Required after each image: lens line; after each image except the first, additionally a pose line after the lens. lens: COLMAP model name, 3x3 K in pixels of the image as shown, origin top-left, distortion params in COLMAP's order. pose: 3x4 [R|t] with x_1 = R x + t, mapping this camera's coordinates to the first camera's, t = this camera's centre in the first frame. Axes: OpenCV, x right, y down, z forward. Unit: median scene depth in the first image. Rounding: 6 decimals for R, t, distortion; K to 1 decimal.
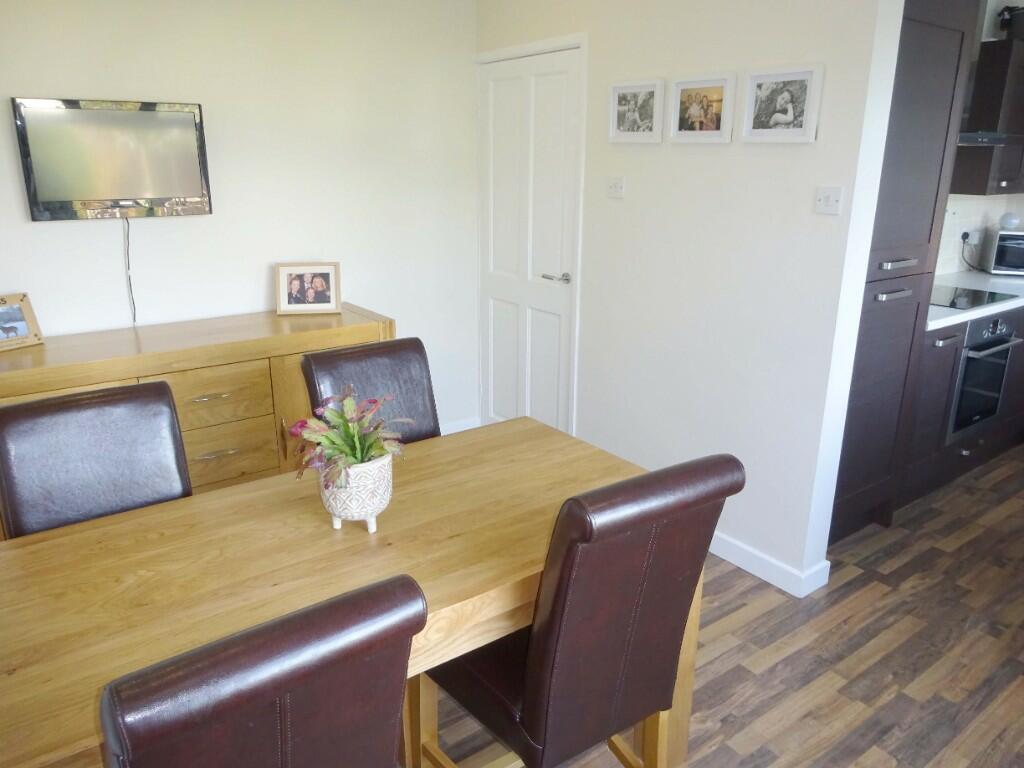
lens RADIAL K [[747.7, 0, 520.7], [0, 747.7, 385.8], [0, 0, 1]] dist [-0.009788, 0.007523]
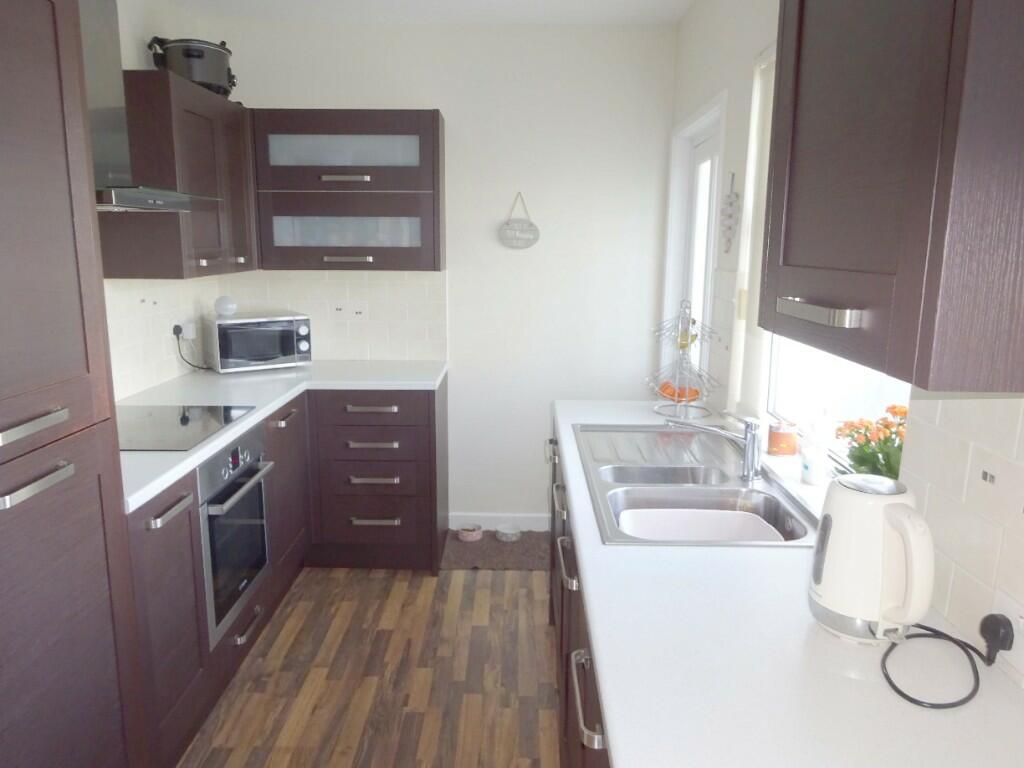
lens RADIAL K [[747.7, 0, 505.6], [0, 747.7, 381.7], [0, 0, 1]] dist [-0.009788, 0.007523]
pose [[0.614360, -0.151314, 0.774381, 0.241997], [0.229670, 0.973236, 0.007960, -0.093317], [-0.754860, 0.172961, 0.632670, 0.325737]]
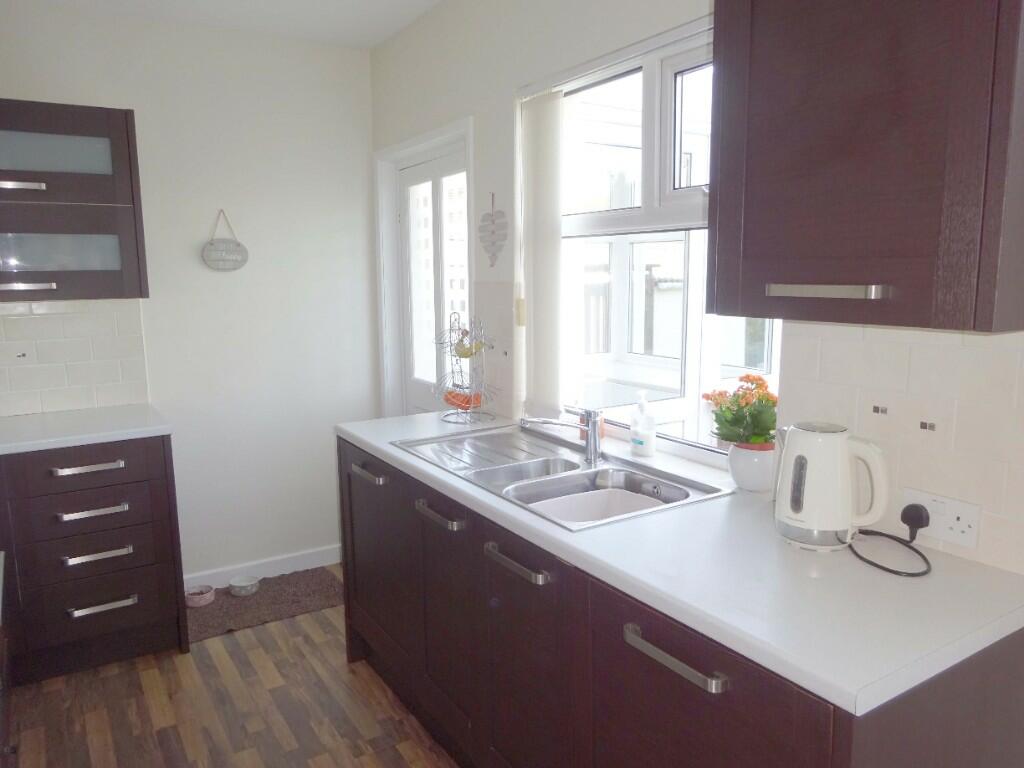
lens RADIAL K [[747.7, 0, 503.7], [0, 747.7, 382.8], [0, 0, 1]] dist [-0.009788, 0.007523]
pose [[0.081483, -0.157854, 0.984095, 0.165636], [0.302535, 0.944708, 0.126487, -0.138837], [-0.949649, 0.287416, 0.124734, 0.519653]]
